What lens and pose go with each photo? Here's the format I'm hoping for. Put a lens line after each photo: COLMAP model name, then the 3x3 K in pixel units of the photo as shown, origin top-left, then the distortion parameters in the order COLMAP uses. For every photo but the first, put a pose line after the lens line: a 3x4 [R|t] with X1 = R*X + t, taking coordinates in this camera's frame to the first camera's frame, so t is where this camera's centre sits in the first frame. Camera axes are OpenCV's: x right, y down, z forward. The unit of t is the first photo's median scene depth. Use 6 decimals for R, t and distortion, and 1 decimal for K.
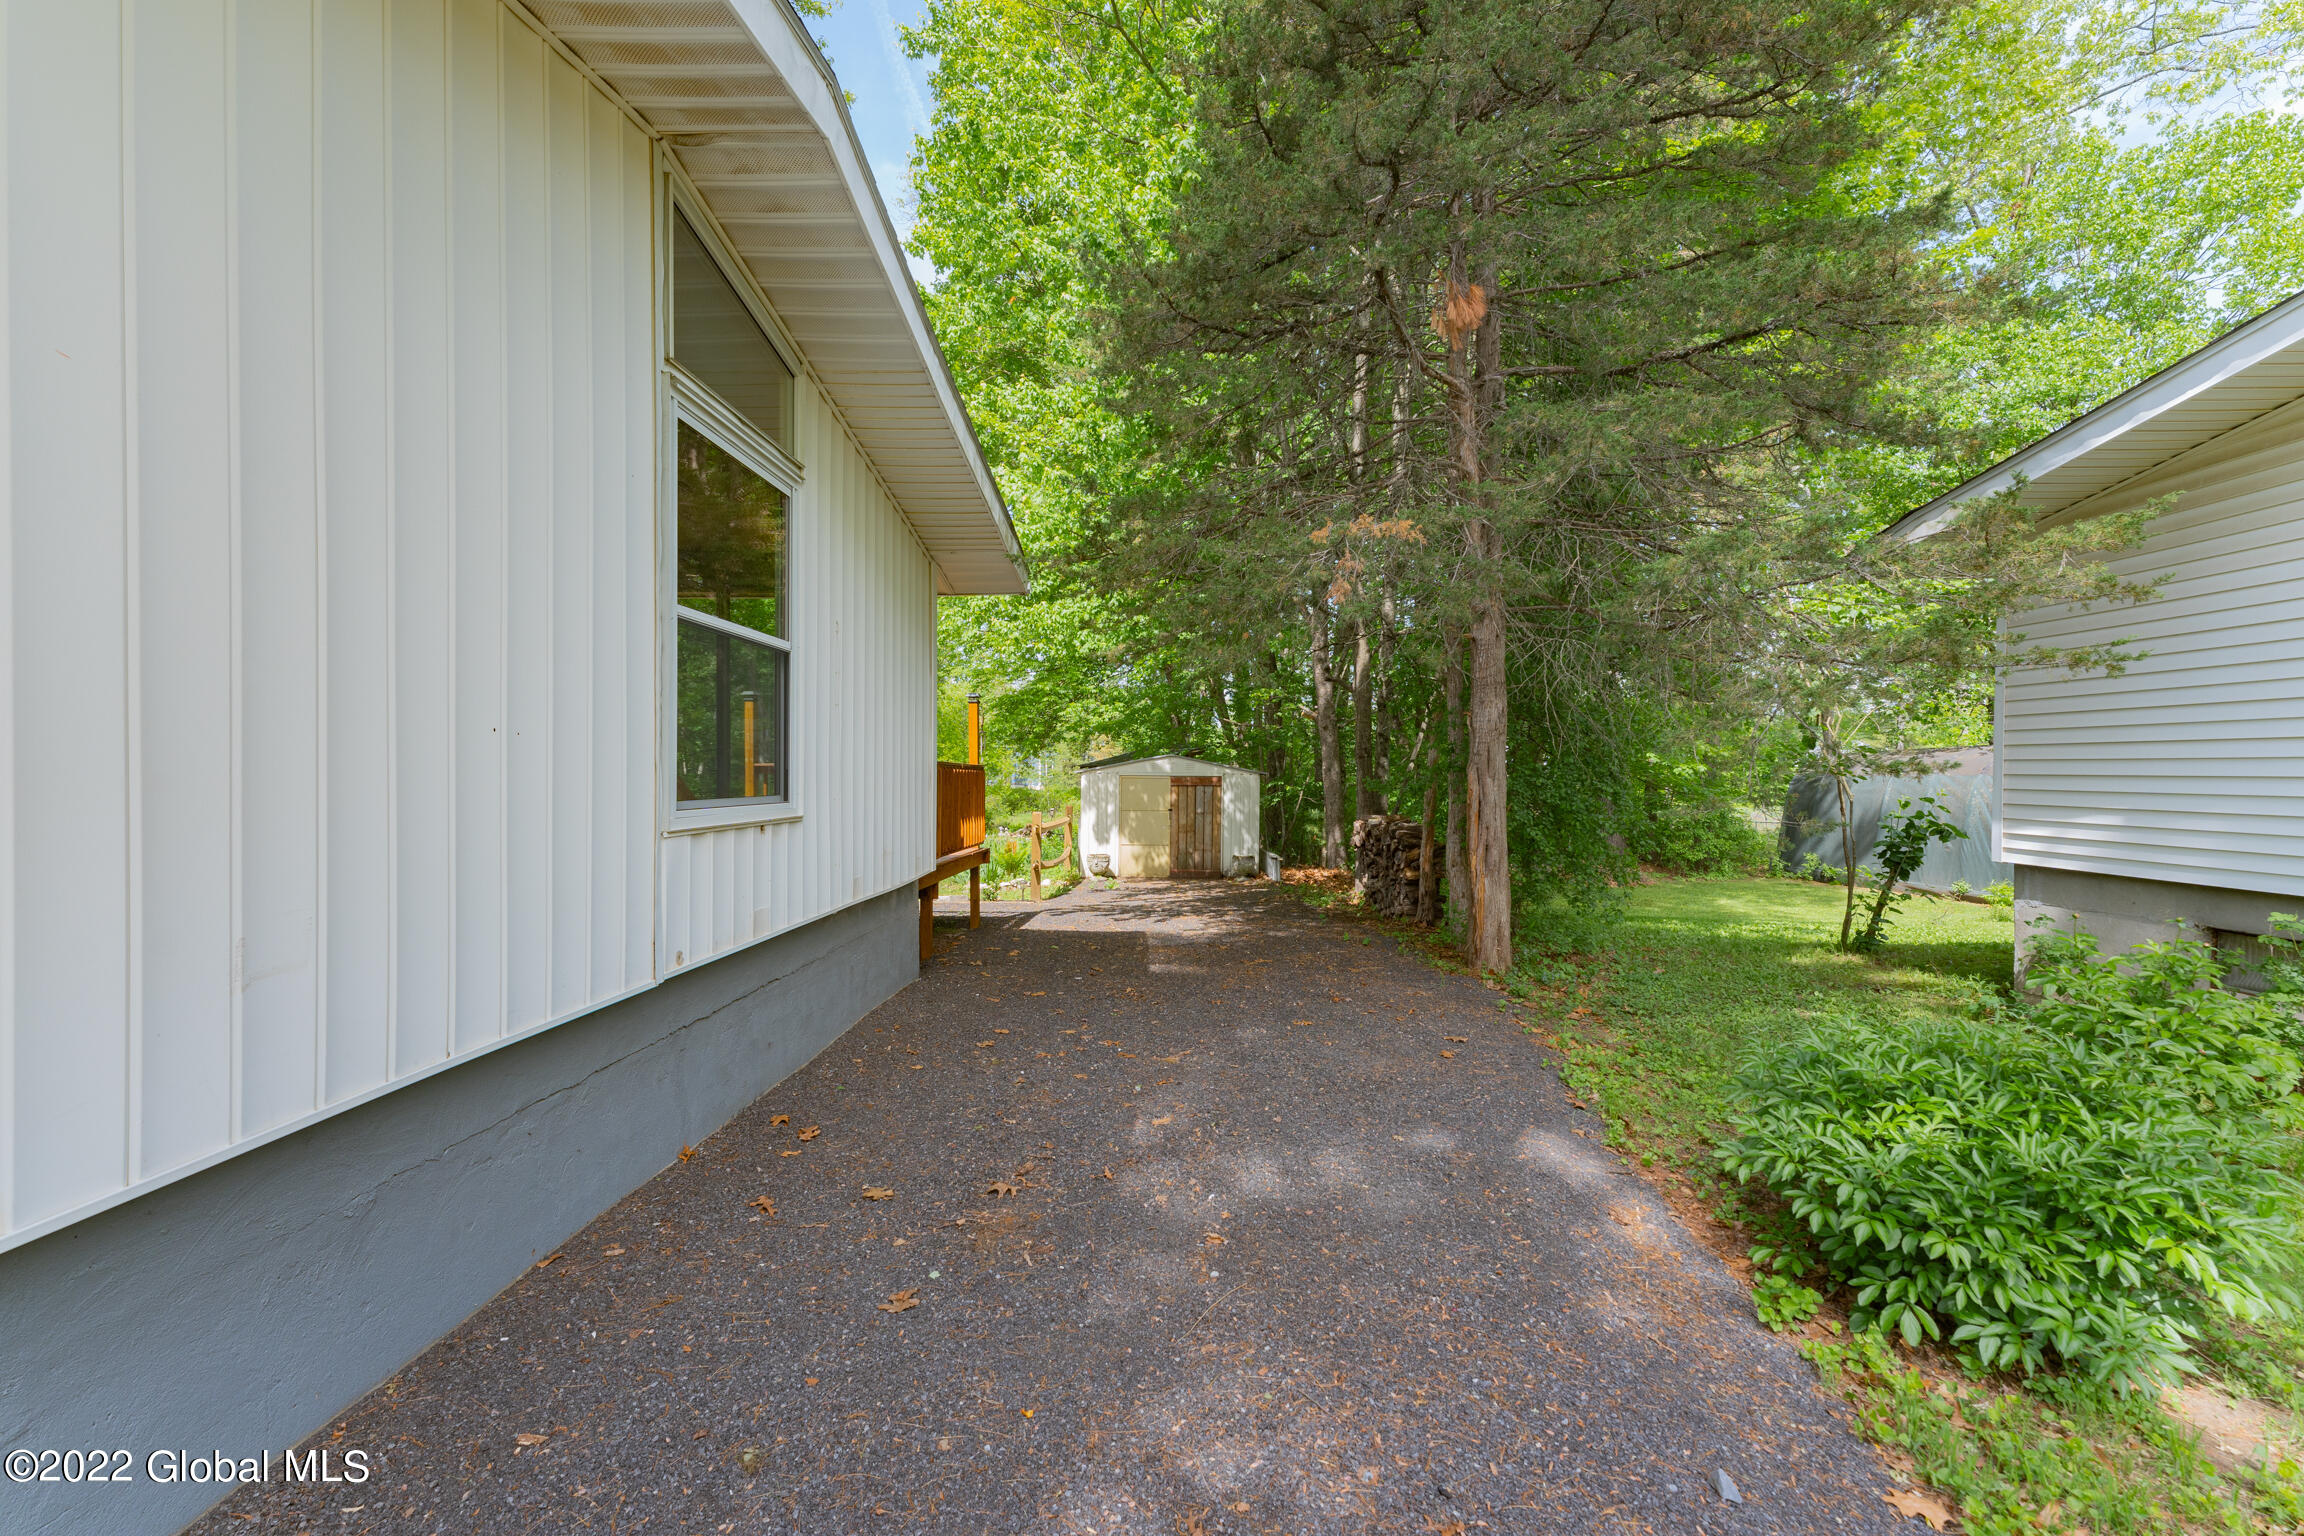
lens RADIAL K [[922.7, 0, 1152.0], [0, 922.7, 768.0], [0, 0, 1]] dist [0.015933, 0.000121]
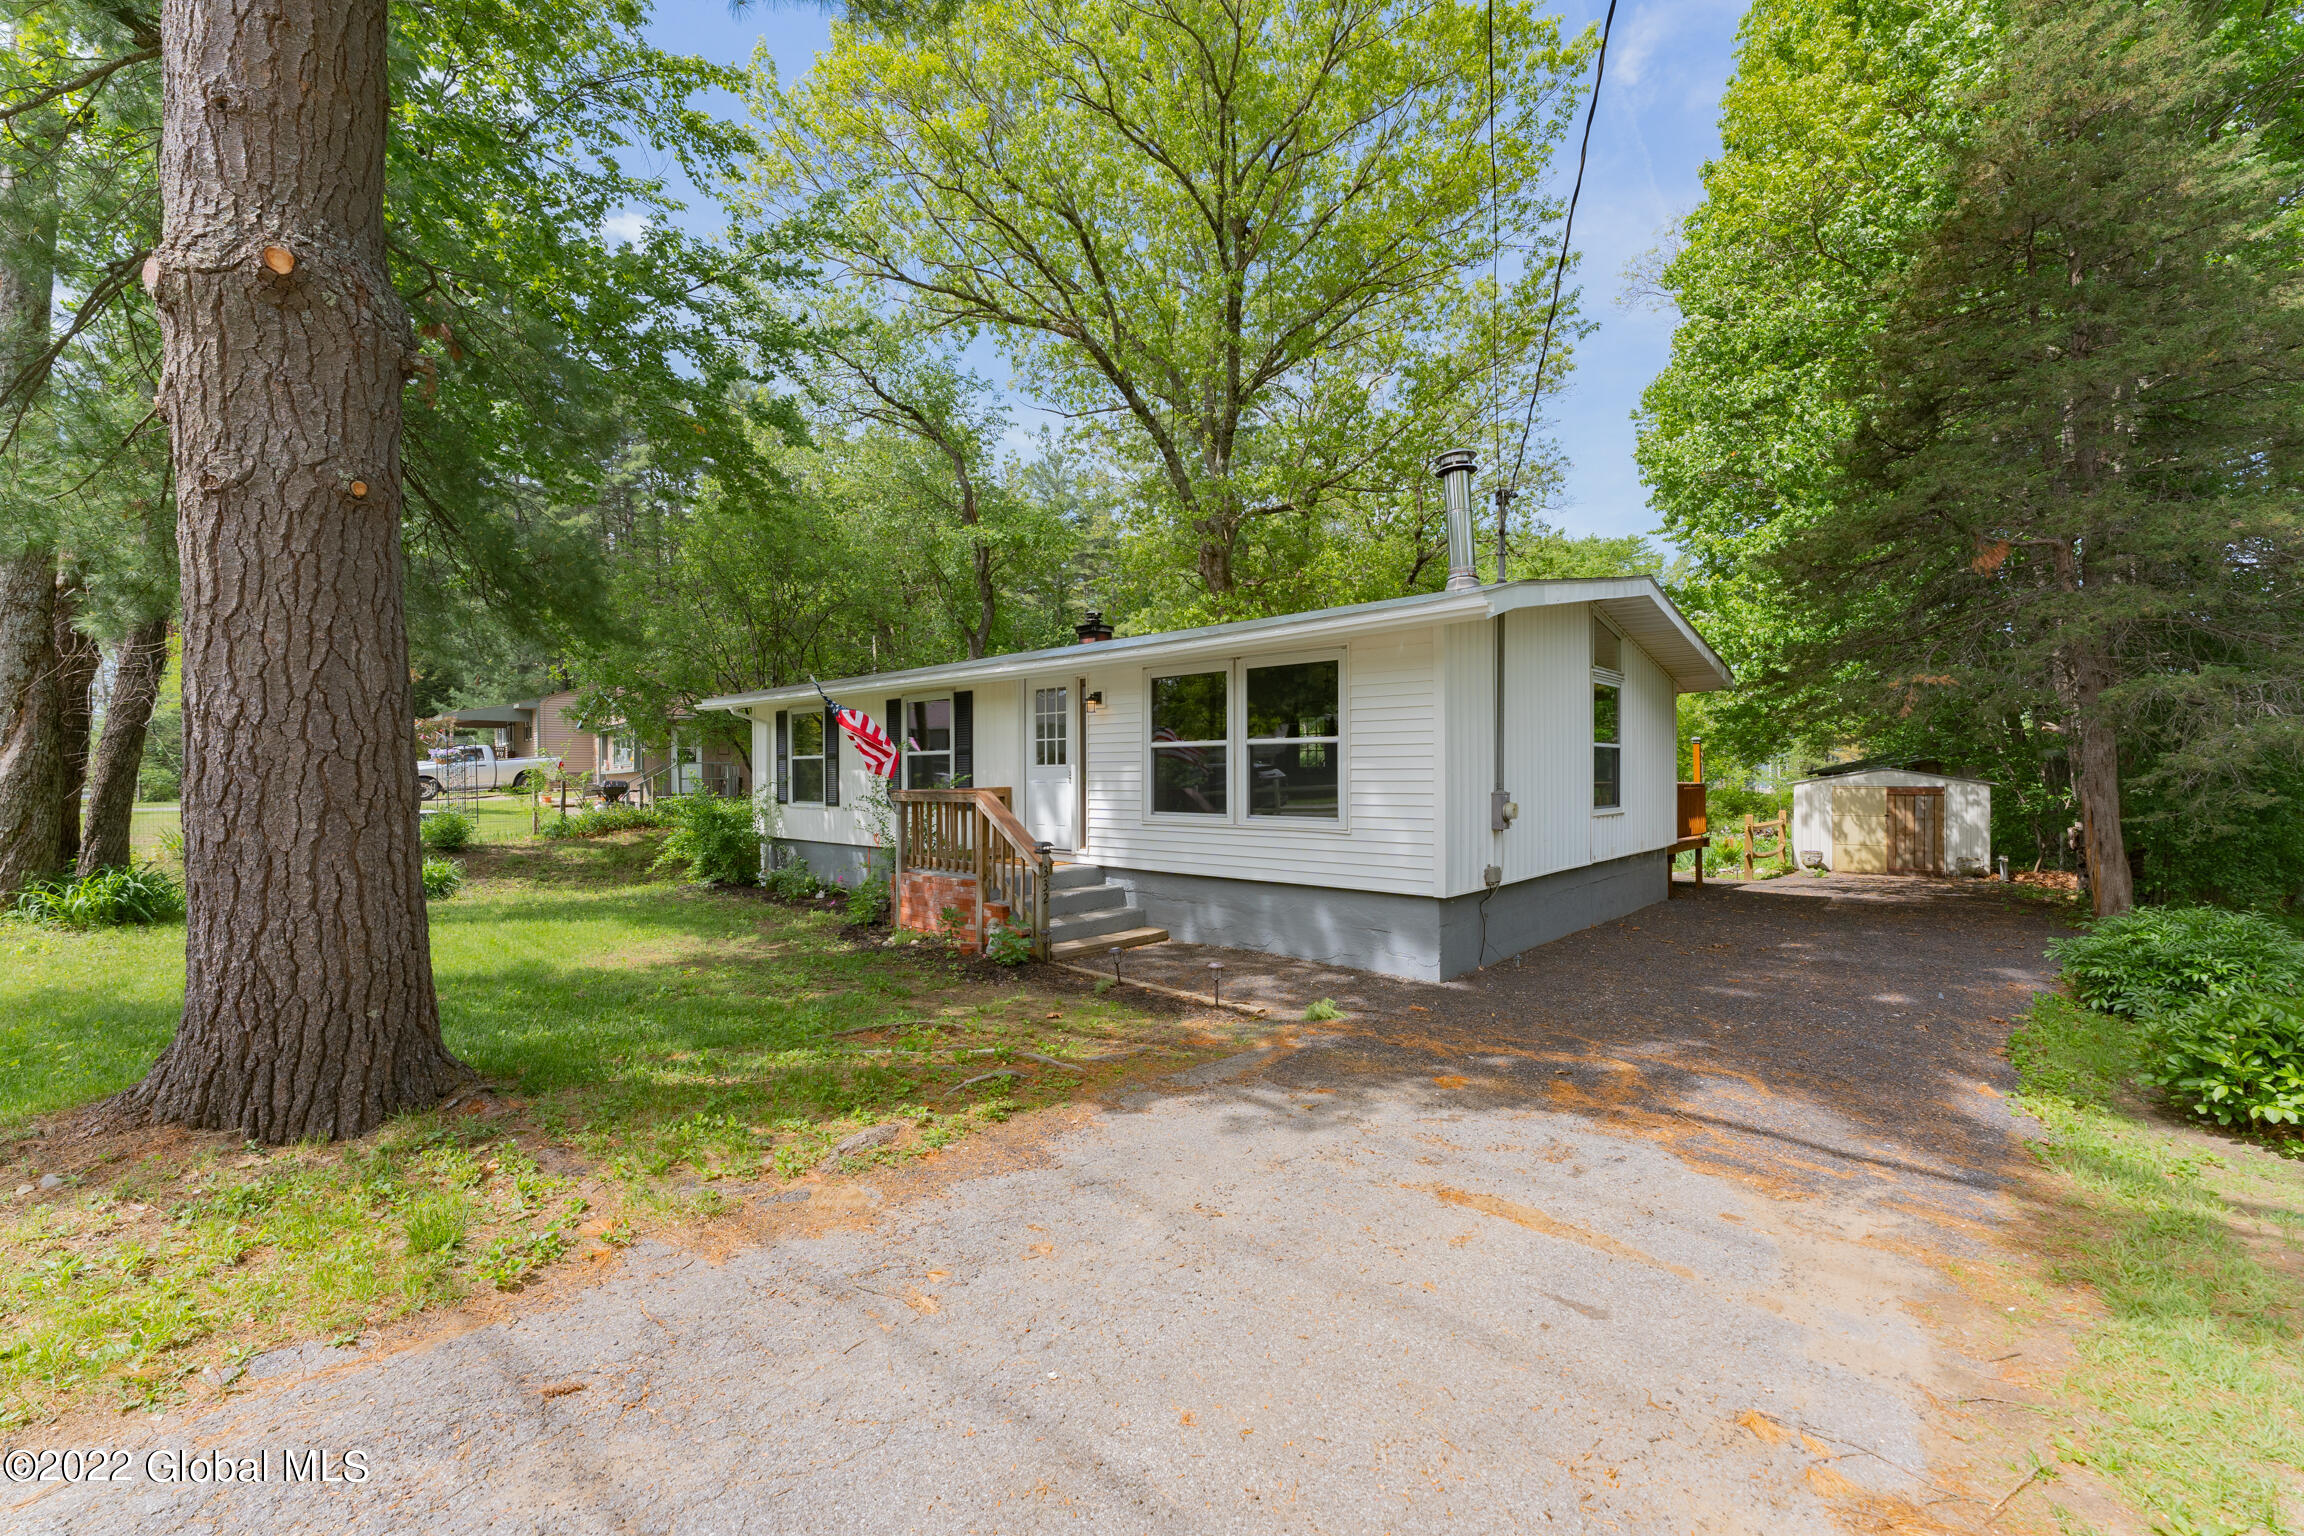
lens RADIAL K [[922.7, 0, 1152.0], [0, 922.7, 768.0], [0, 0, 1]] dist [0.015933, 0.000121]
pose [[0.756414, -0.010237, -0.654013, 0.092962], [0.010530, 0.999939, -0.003473, -0.023449], [0.654008, -0.004260, 0.756476, -0.541105]]
